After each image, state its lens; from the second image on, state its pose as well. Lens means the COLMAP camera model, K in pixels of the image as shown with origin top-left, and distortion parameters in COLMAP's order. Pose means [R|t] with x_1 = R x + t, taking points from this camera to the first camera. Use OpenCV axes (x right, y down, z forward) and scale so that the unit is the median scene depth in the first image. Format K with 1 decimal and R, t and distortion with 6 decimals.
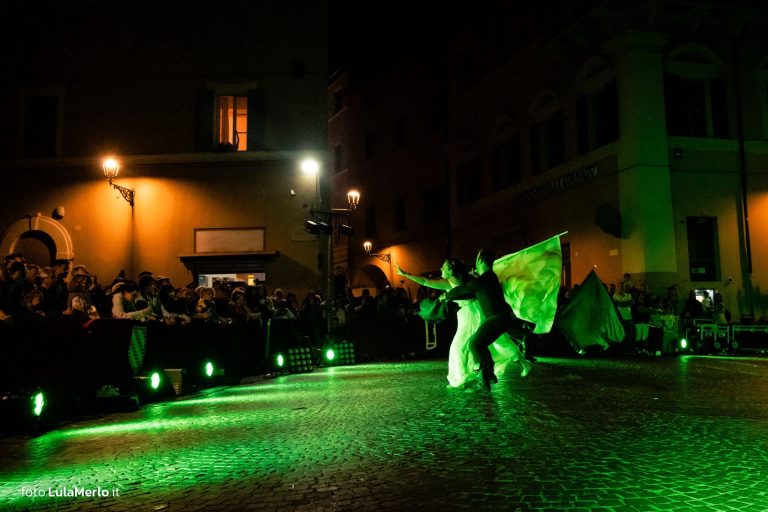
lens RADIAL K [[736.9, 0, 437.5], [0, 736.9, 253.9], [0, 0, 1]] dist [0.002799, 0.000000]
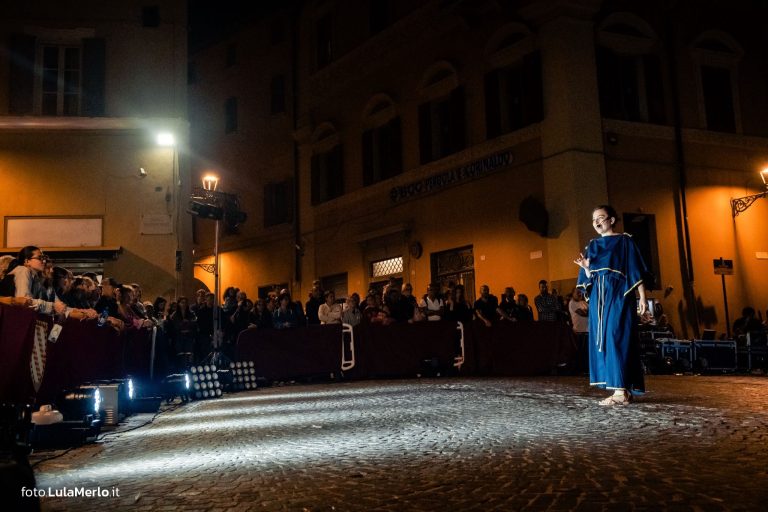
lens RADIAL K [[863.6, 0, 382.3], [0, 863.6, 236.7], [0, 0, 1]] dist [-0.019913, 0.000000]
pose [[0.987735, 0.016742, 0.155237, -0.089334], [-0.010784, 0.999175, -0.039145, 0.018213], [-0.155764, 0.036991, 0.987101, 0.066104]]
